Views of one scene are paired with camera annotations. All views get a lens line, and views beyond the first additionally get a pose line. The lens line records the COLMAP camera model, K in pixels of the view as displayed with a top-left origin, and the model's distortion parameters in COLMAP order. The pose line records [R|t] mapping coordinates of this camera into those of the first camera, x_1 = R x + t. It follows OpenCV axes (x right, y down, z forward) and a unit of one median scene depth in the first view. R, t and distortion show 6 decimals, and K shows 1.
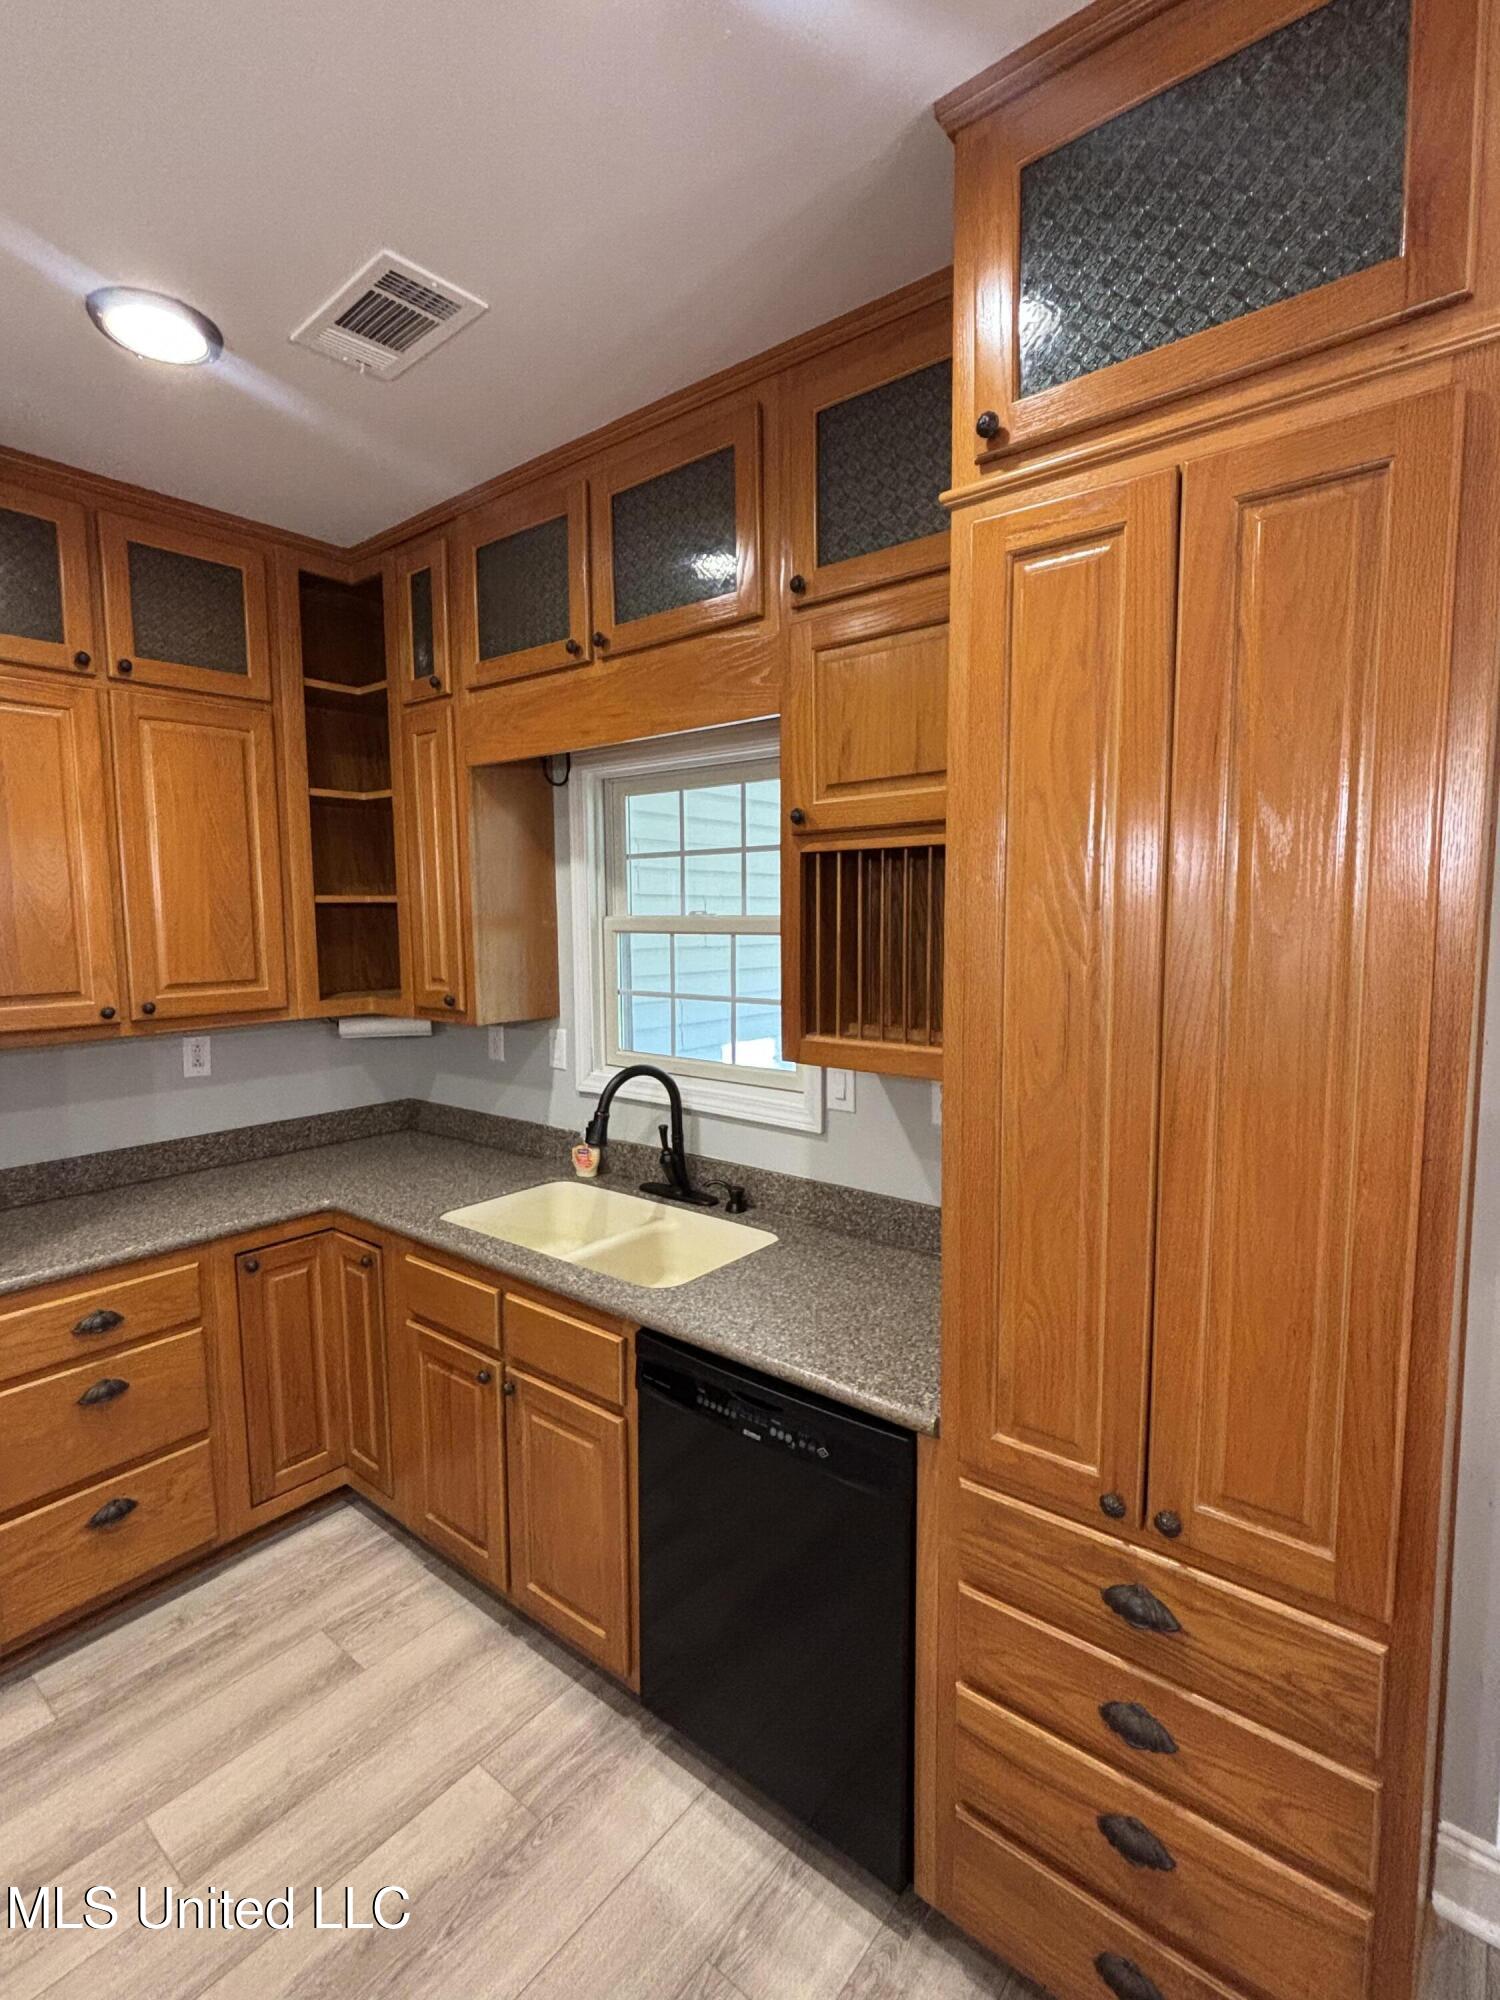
lens RADIAL K [[945.9, 0, 760.8], [0, 945.9, 994.8], [0, 0, 1]] dist [0.000018, -0.000446]
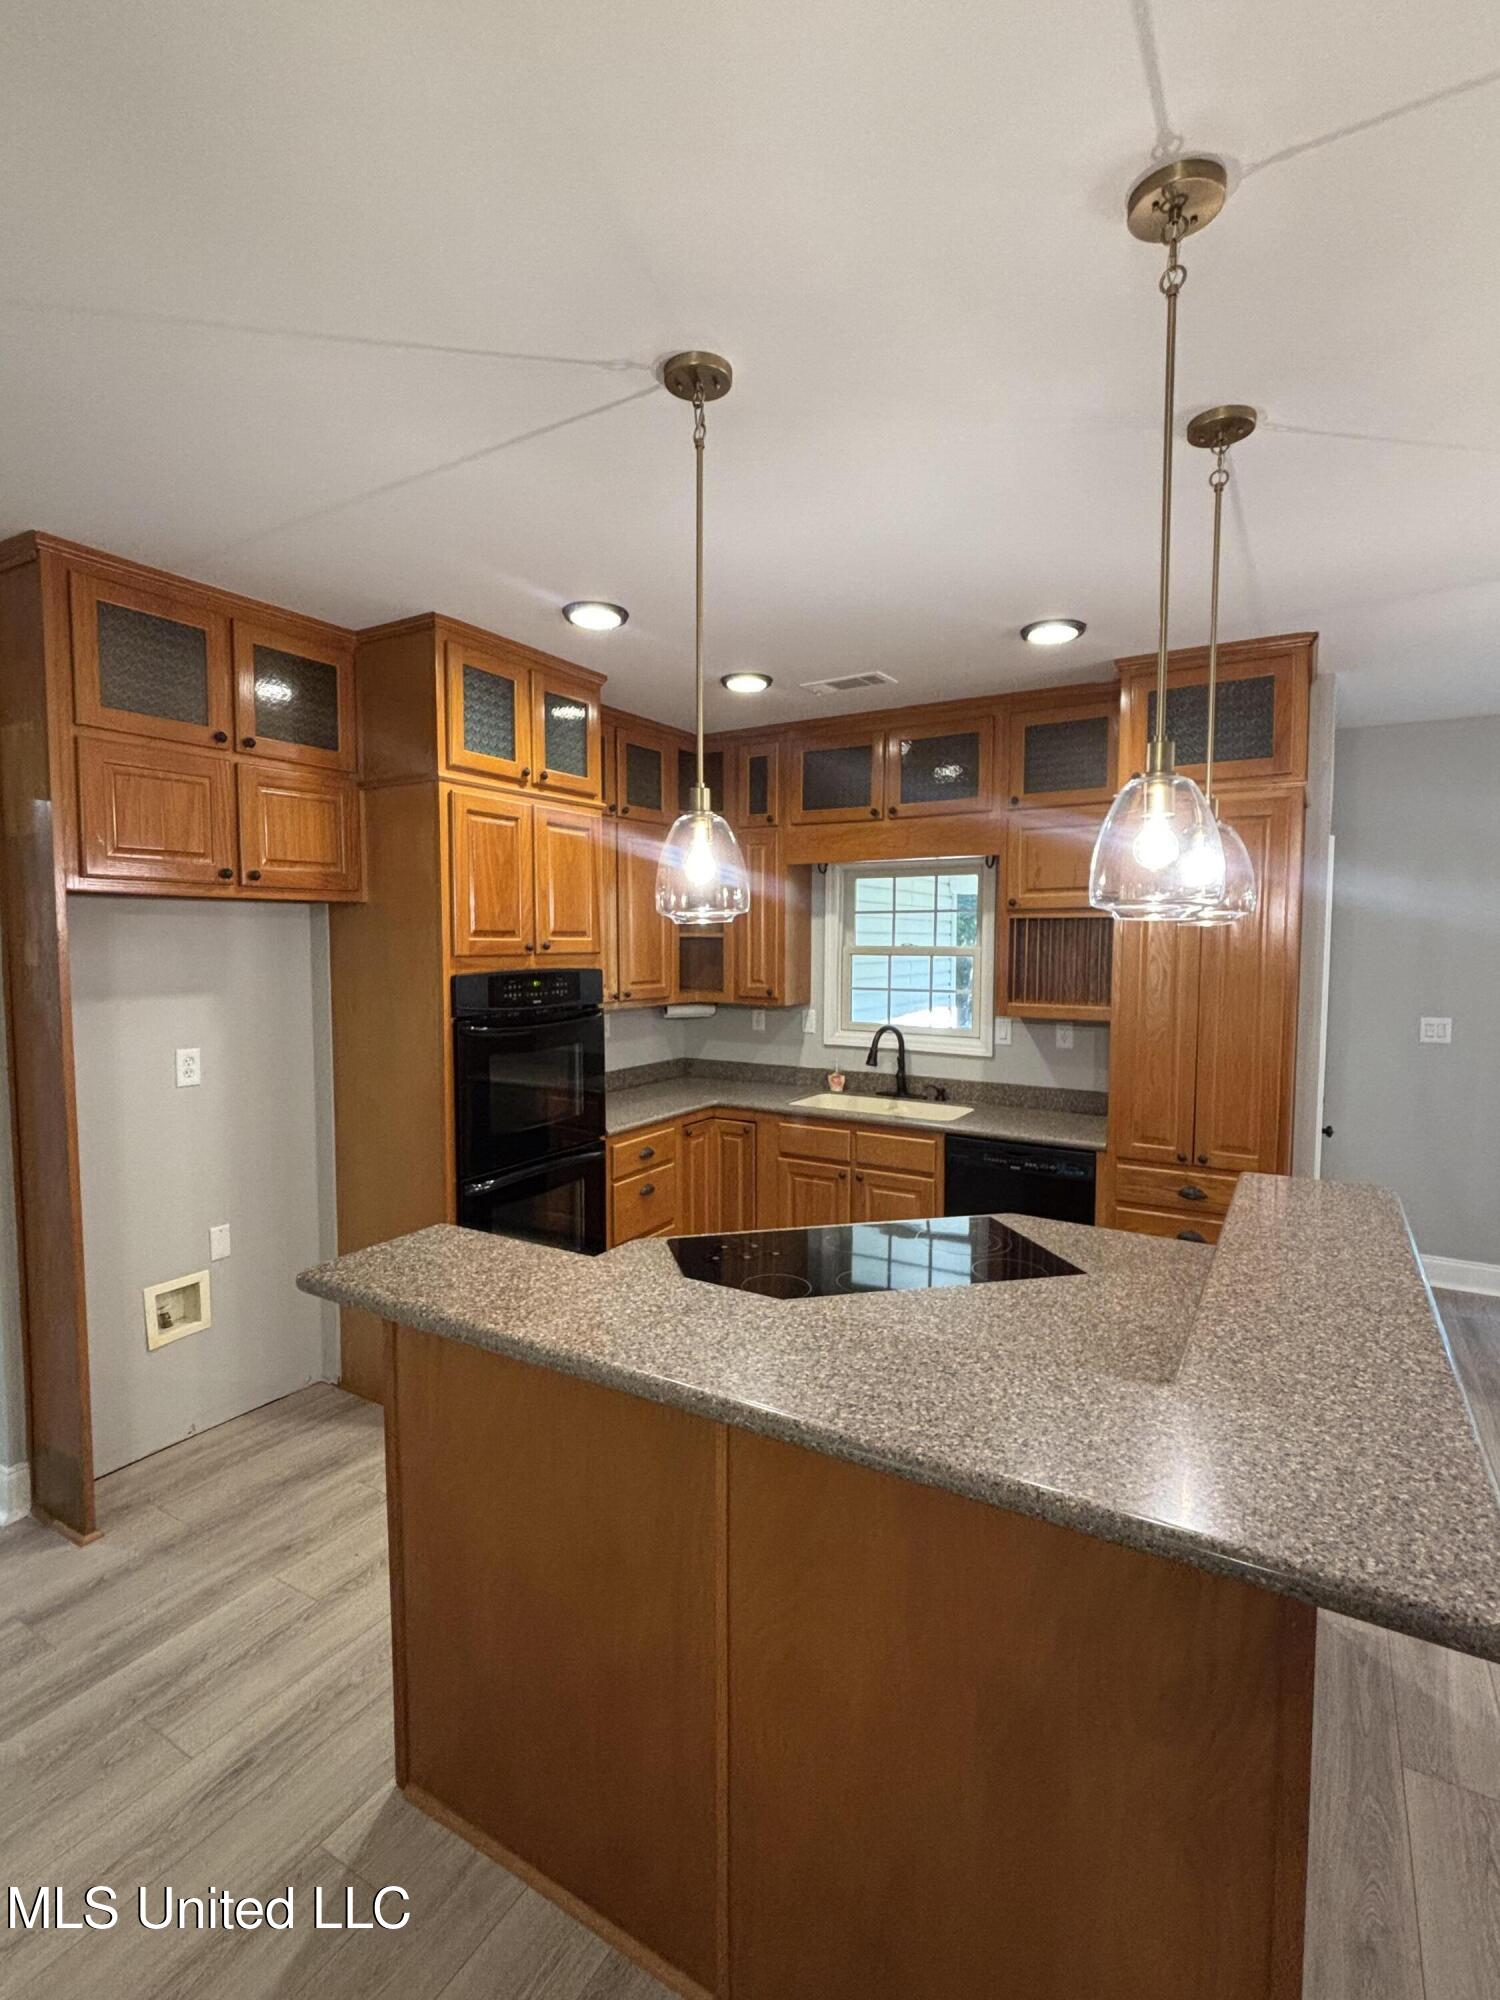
lens RADIAL K [[945.9, 0, 736.0], [0, 945.9, 1000.3], [0, 0, 1]] dist [0.000018, -0.000446]
pose [[0.992315, 0.001272, 0.123731, -0.684364], [0.001655, 0.999721, -0.023549, 0.071237], [-0.123727, 0.023572, 0.992036, -0.868195]]
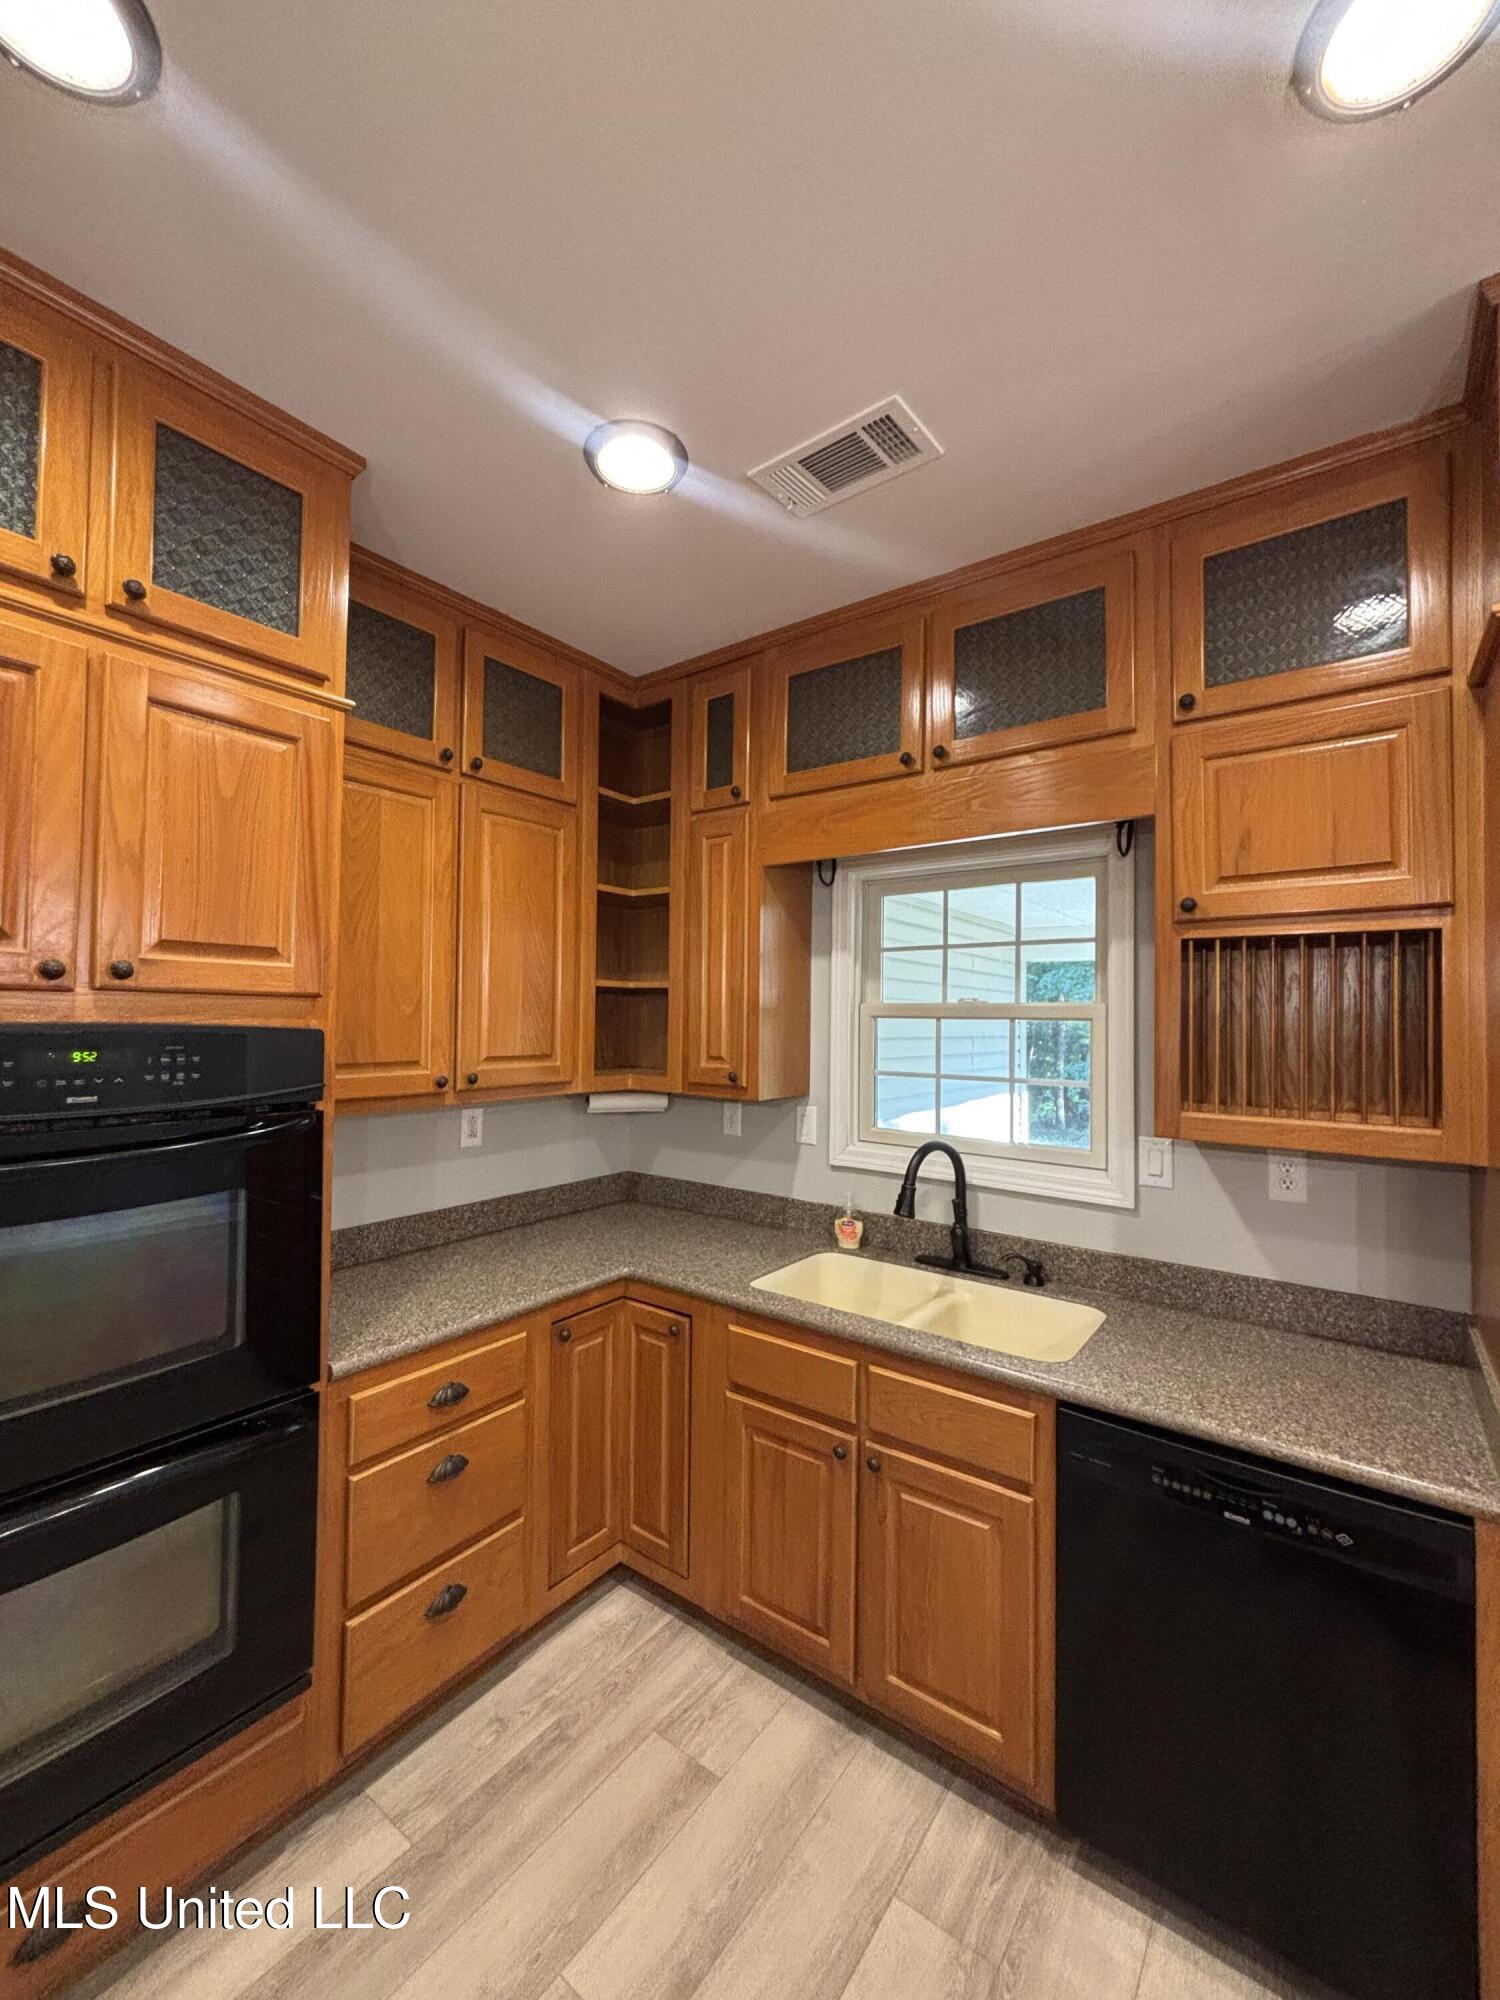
lens RADIAL K [[807.9, 0, 750.6], [0, 807.9, 997.2], [0, 0, 1]] dist [0.000966, 0.000210]
pose [[0.999044, 0.021629, 0.037996, -0.384657], [-0.017052, 0.992997, -0.116900, 0.024680], [-0.040259, 0.116141, 0.992417, 0.088109]]
